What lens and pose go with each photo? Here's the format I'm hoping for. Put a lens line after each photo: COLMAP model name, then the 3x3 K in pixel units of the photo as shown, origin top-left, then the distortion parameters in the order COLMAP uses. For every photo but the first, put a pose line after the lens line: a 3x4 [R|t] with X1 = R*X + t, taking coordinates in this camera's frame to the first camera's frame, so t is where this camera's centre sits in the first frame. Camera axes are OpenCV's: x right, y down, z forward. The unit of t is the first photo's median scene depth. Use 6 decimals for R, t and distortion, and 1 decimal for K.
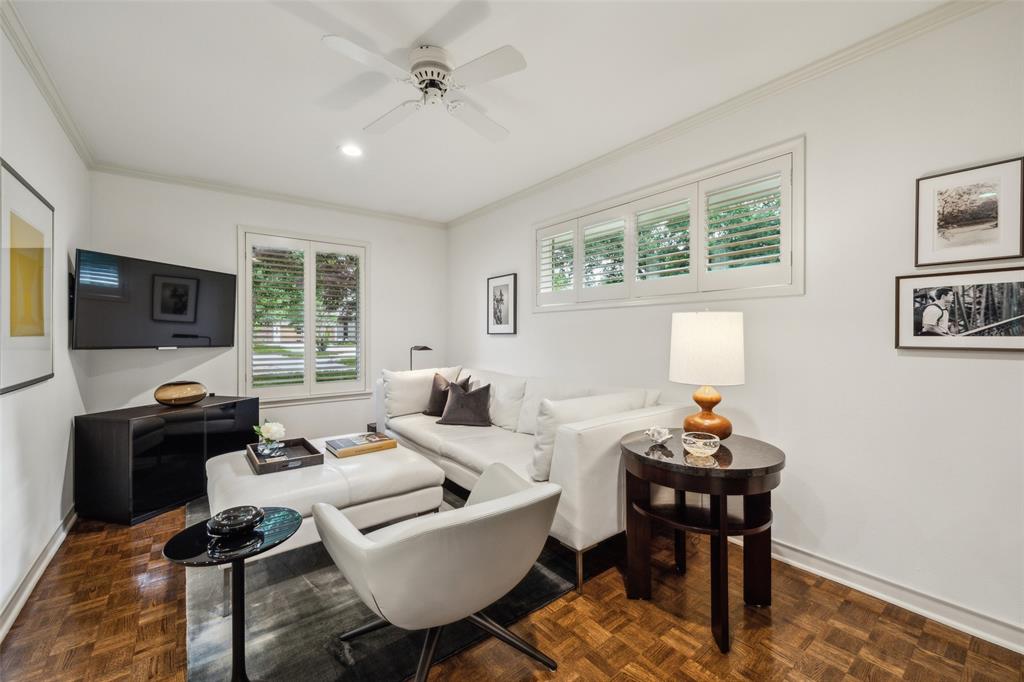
lens RADIAL K [[416.2, 0, 514.7], [0, 416.2, 334.8], [0, 0, 1]] dist [0.009691, -0.000937]
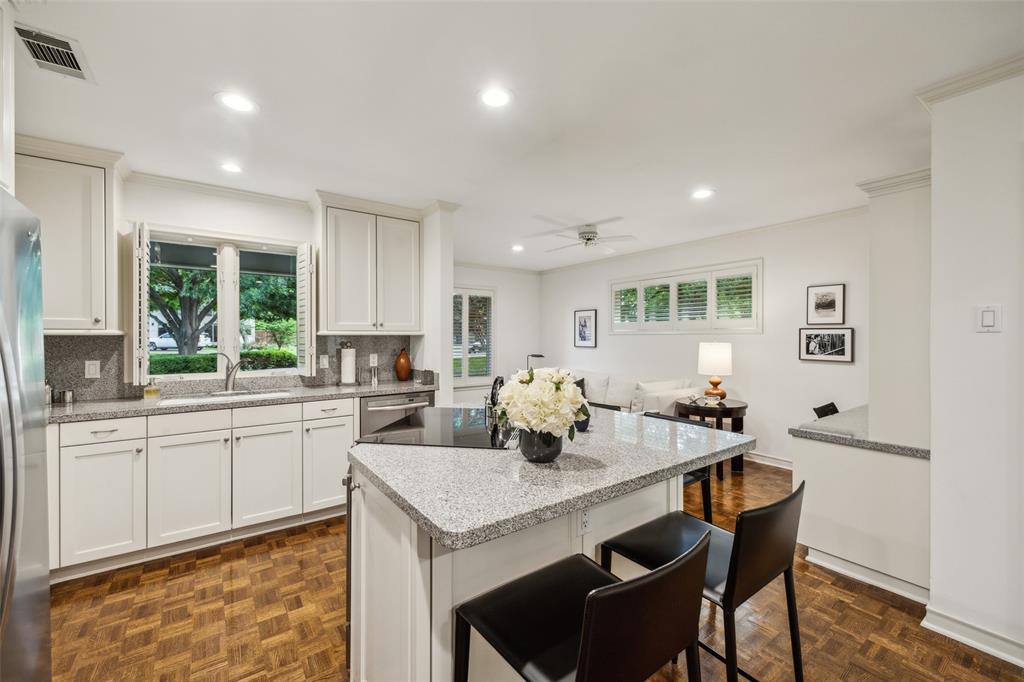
lens RADIAL K [[416.2, 0, 508.7], [0, 416.2, 338.4], [0, 0, 1]] dist [0.009691, -0.000937]
pose [[0.999191, 0.001287, -0.040208, -0.409694], [-0.001108, 0.999989, 0.004469, -0.064928], [0.040213, -0.004420, 0.999181, -0.942777]]
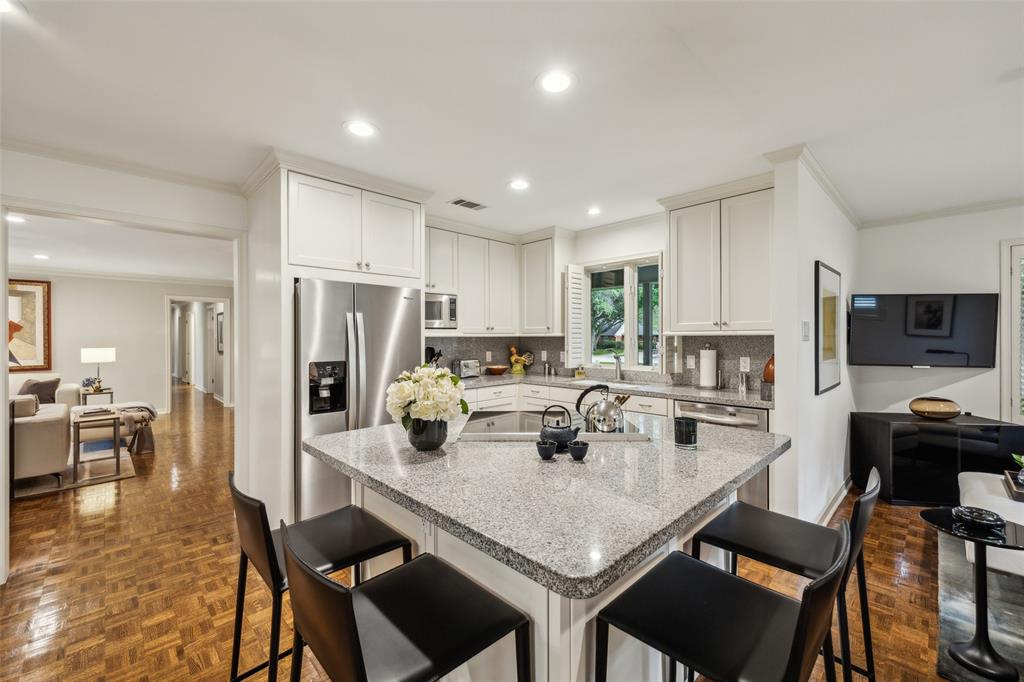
lens RADIAL K [[416.2, 0, 508.9], [0, 416.2, 336.4], [0, 0, 1]] dist [0.009691, -0.000937]
pose [[0.101963, 0.000045, -0.994788, 0.258817], [0.001132, 0.999999, 0.000161, -0.067126], [0.994788, -0.001142, 0.101963, -0.311870]]
